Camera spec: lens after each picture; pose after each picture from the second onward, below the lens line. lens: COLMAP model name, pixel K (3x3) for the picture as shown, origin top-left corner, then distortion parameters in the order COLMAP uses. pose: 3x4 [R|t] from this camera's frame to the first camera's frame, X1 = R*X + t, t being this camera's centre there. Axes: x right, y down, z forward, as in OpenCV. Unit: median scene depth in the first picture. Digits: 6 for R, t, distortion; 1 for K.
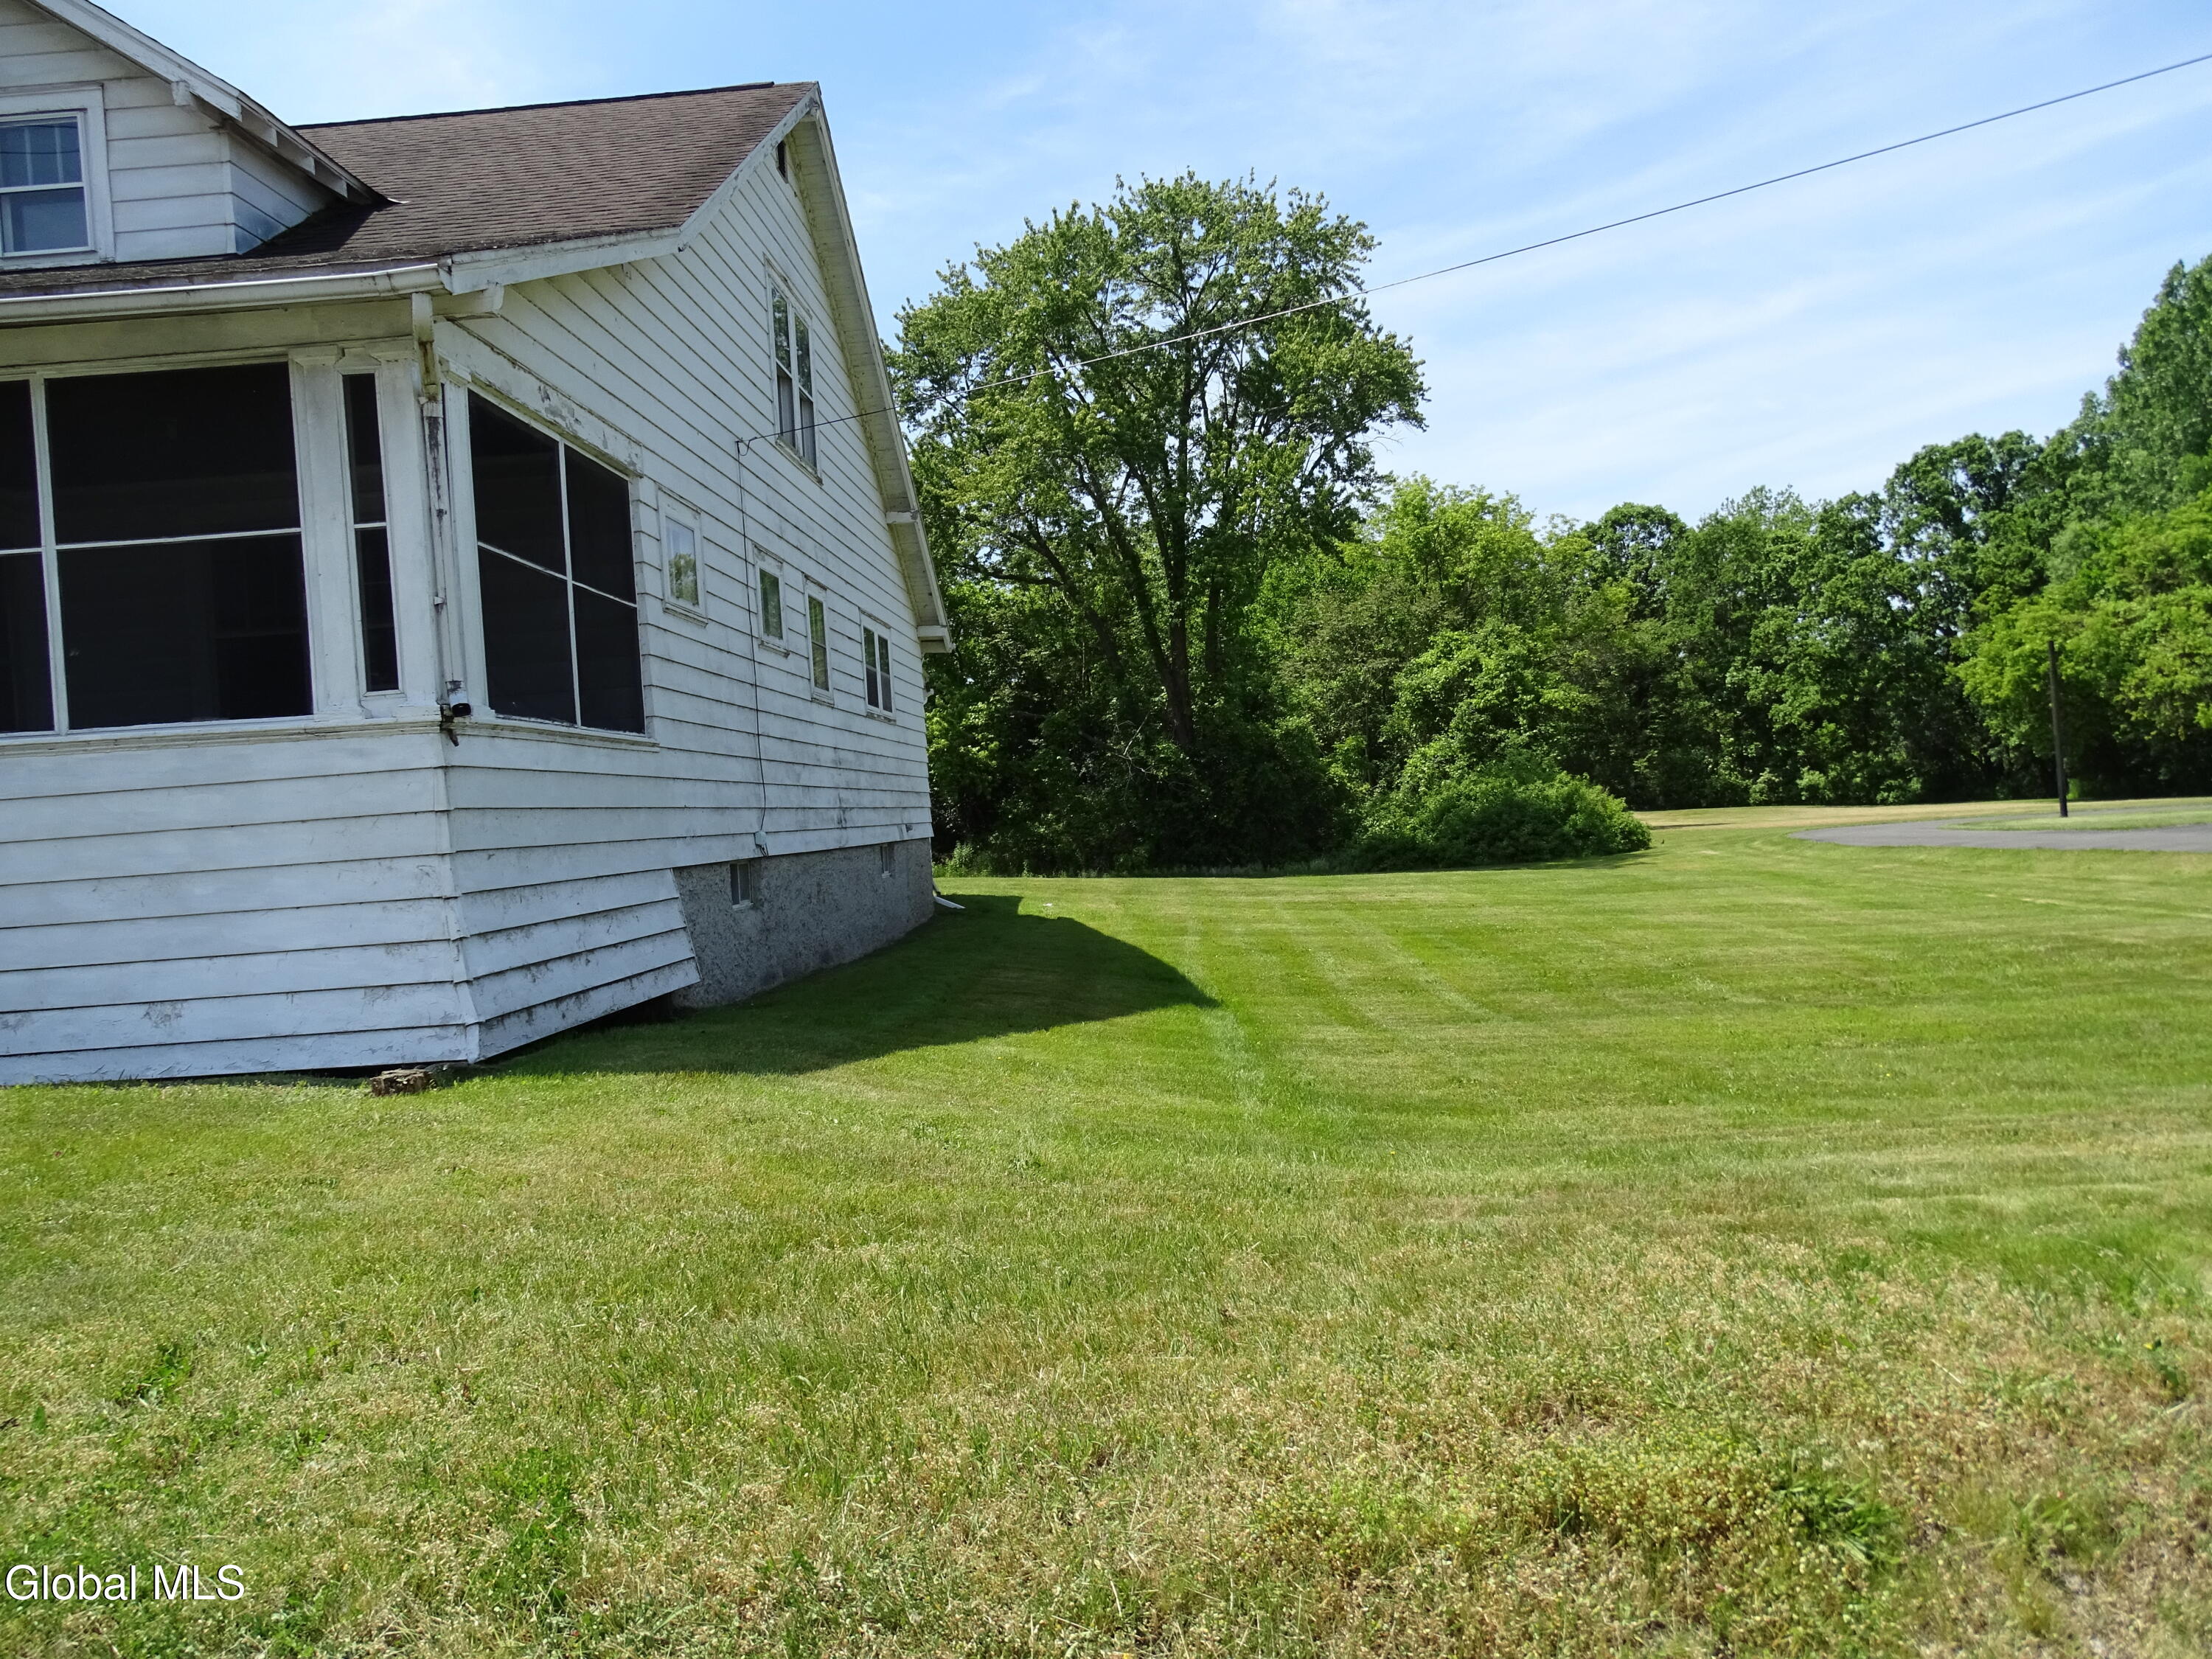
lens RADIAL K [[1564.7, 0, 1110.4], [0, 1564.7, 835.5], [0, 0, 1]] dist [-0.006255, 0.001115]
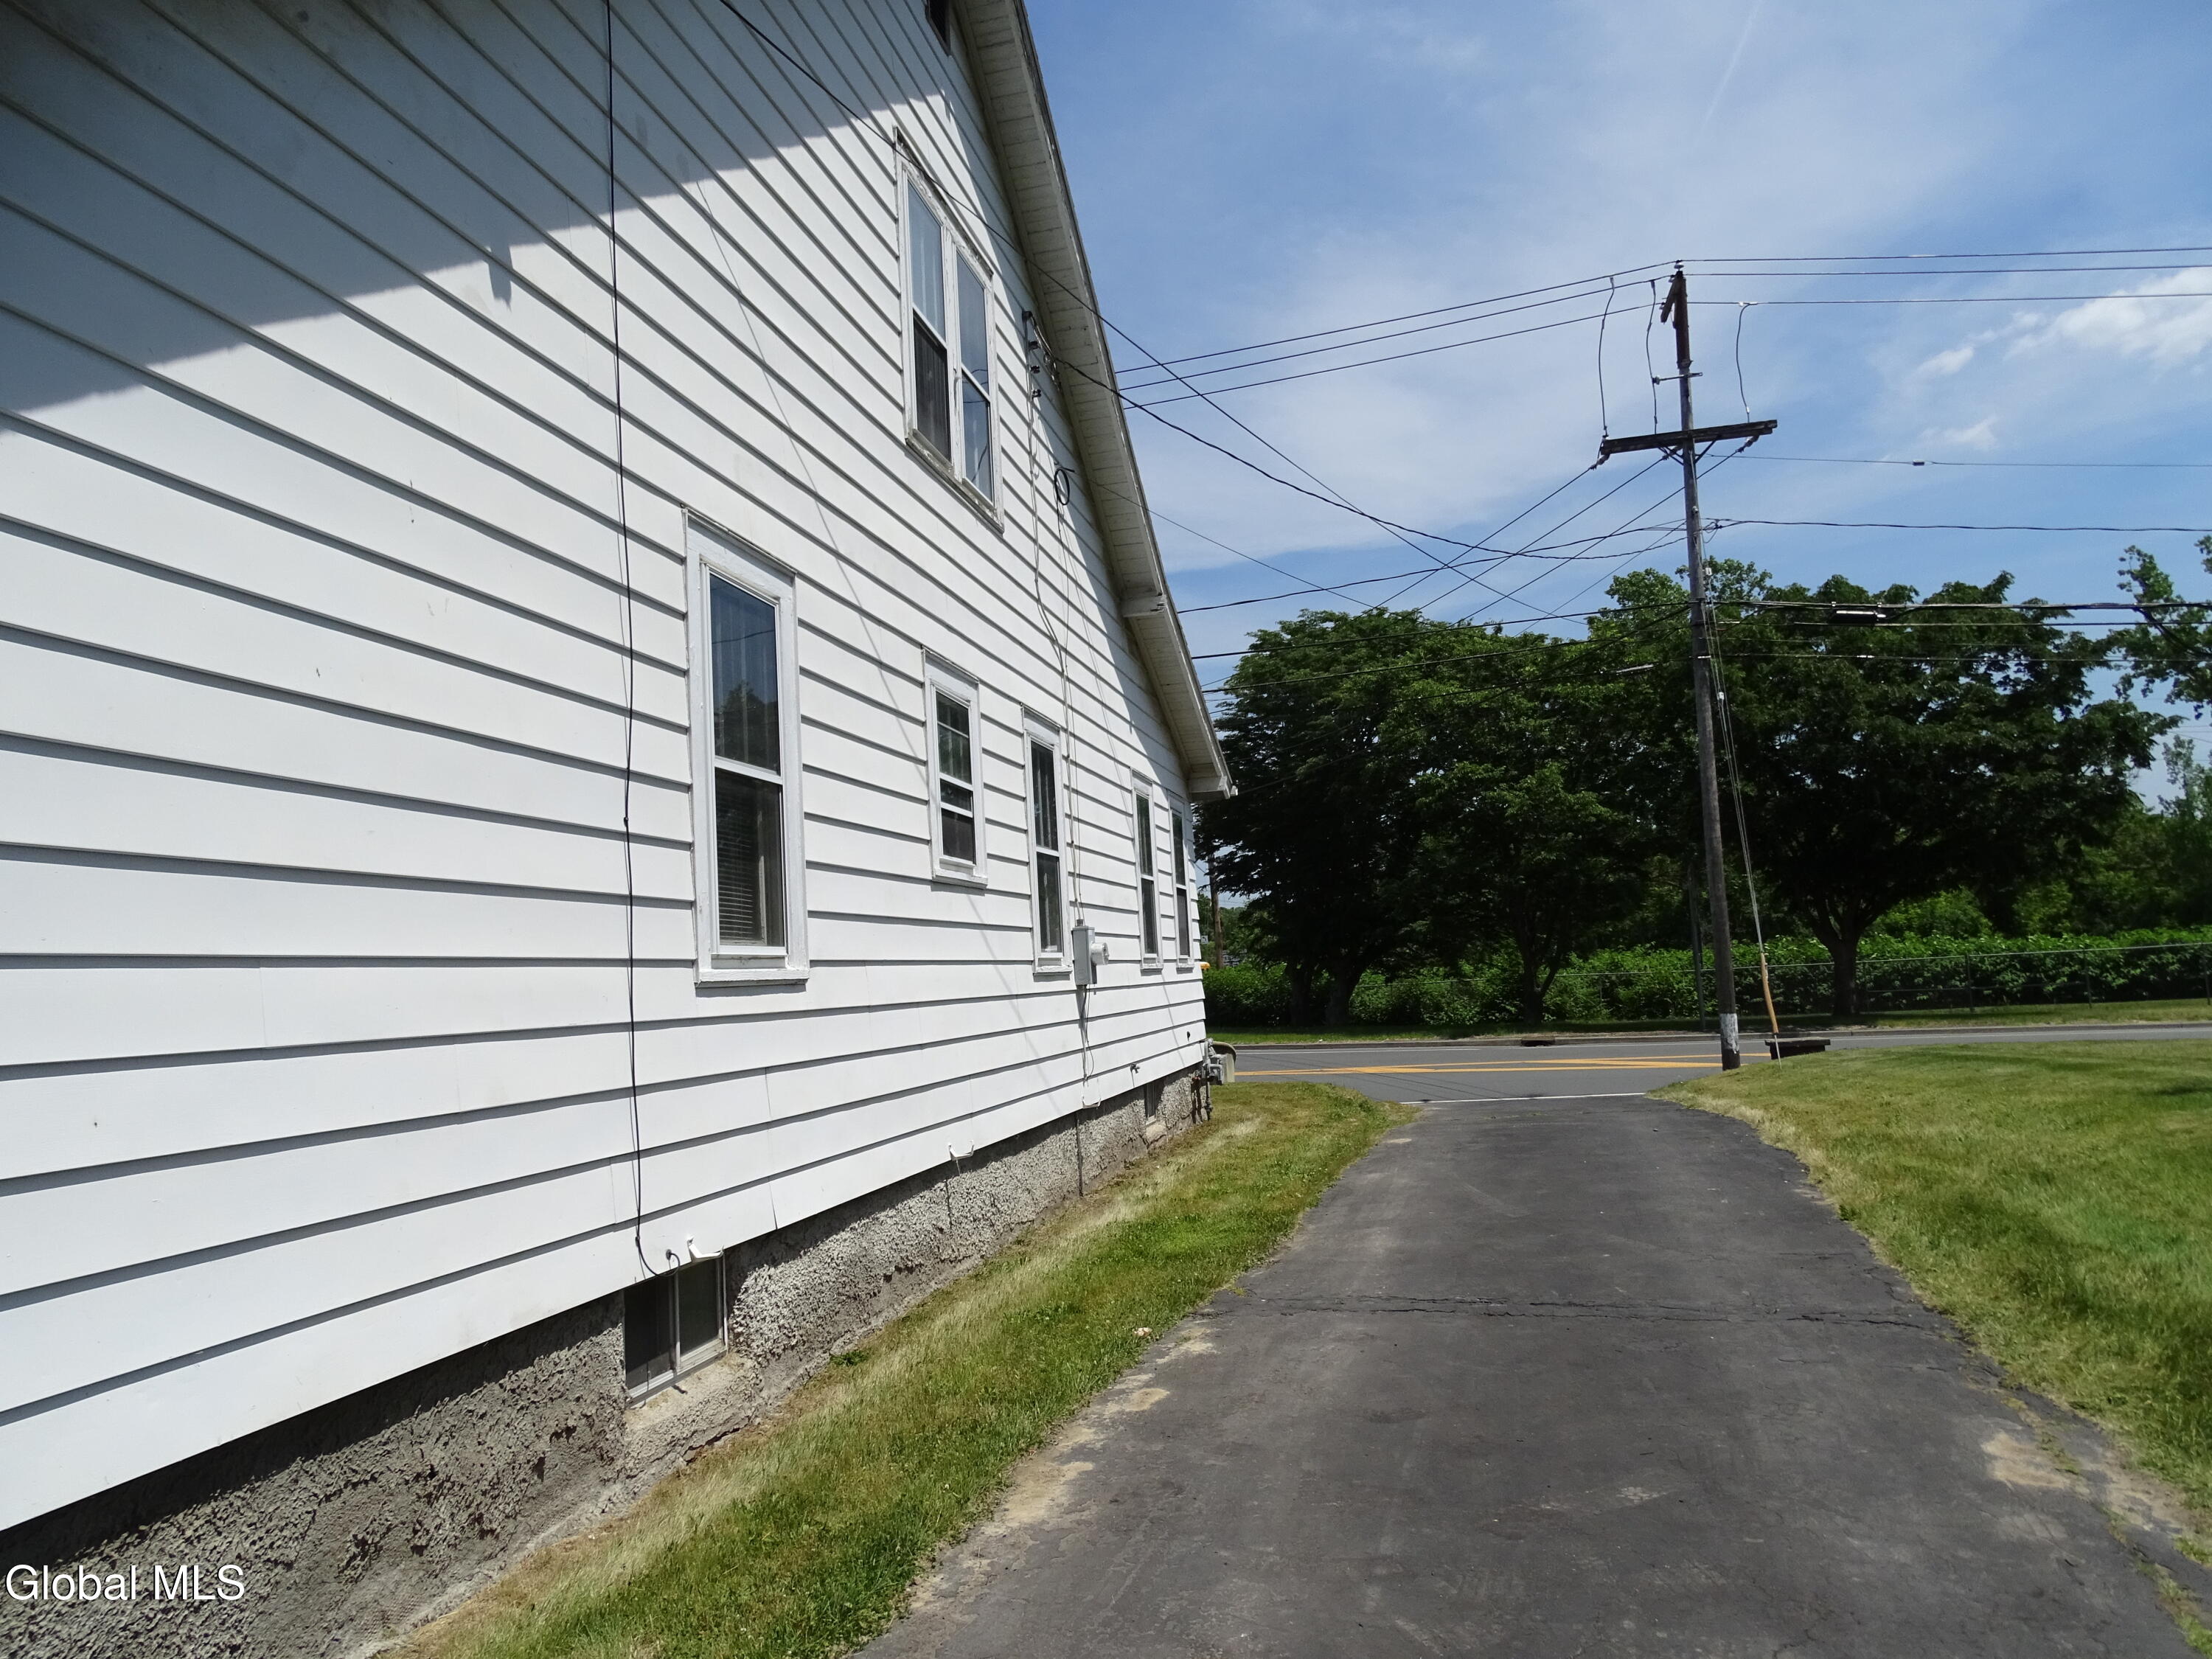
lens RADIAL K [[1564.7, 0, 1110.4], [0, 1564.7, 835.5], [0, 0, 1]] dist [-0.006255, 0.001115]
pose [[0.979769, -0.007451, -0.199995, -0.023812], [-0.017111, 0.992529, -0.120805, -0.036748], [0.199401, 0.121783, 0.972321, 0.461080]]
